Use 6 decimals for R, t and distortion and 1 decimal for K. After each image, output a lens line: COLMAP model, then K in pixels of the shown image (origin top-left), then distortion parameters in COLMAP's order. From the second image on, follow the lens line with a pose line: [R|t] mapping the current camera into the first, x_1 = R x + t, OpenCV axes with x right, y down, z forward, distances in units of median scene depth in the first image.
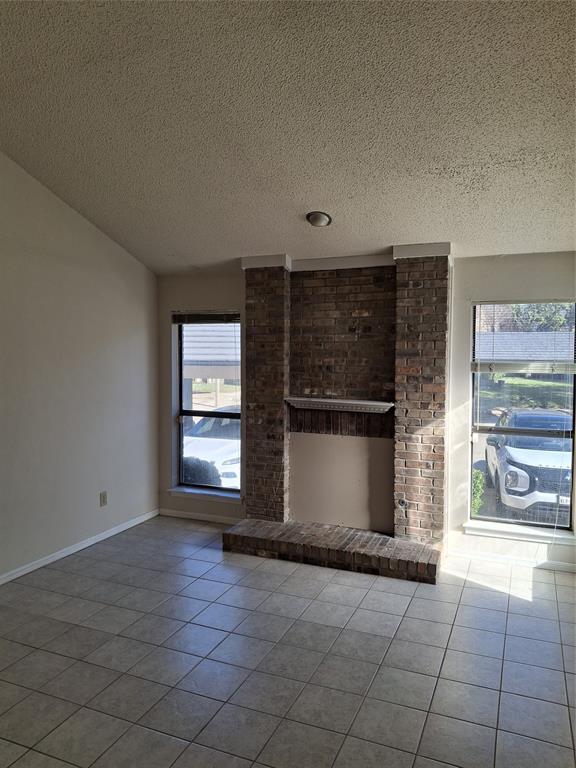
lens RADIAL K [[575.3, 0, 286.8], [0, 575.3, 383.5], [0, 0, 1]] dist [0.041676, -0.046266]
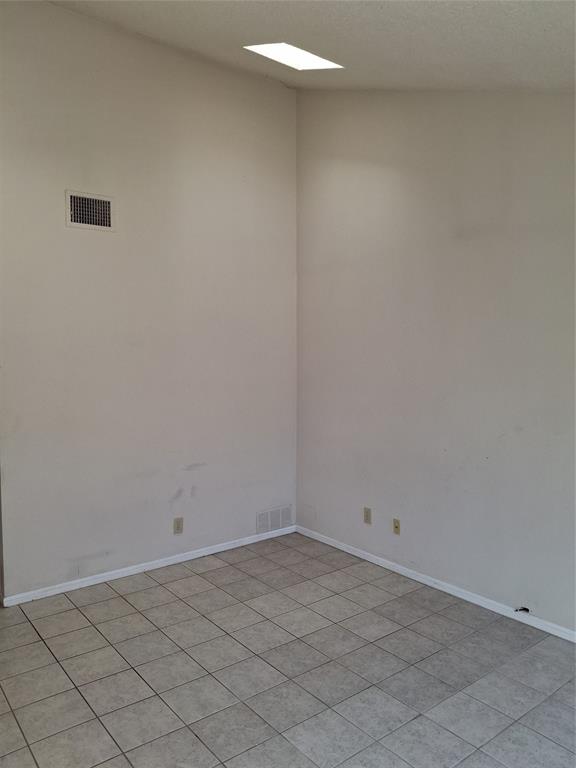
lens RADIAL K [[575.3, 0, 285.6], [0, 575.3, 379.9], [0, 0, 1]] dist [0.041676, -0.046266]
pose [[-0.489573, 0.018192, -0.871773, 0.498091], [-0.056117, 0.997052, 0.052321, -0.049566], [0.870155, 0.074536, -0.487109, 1.255143]]
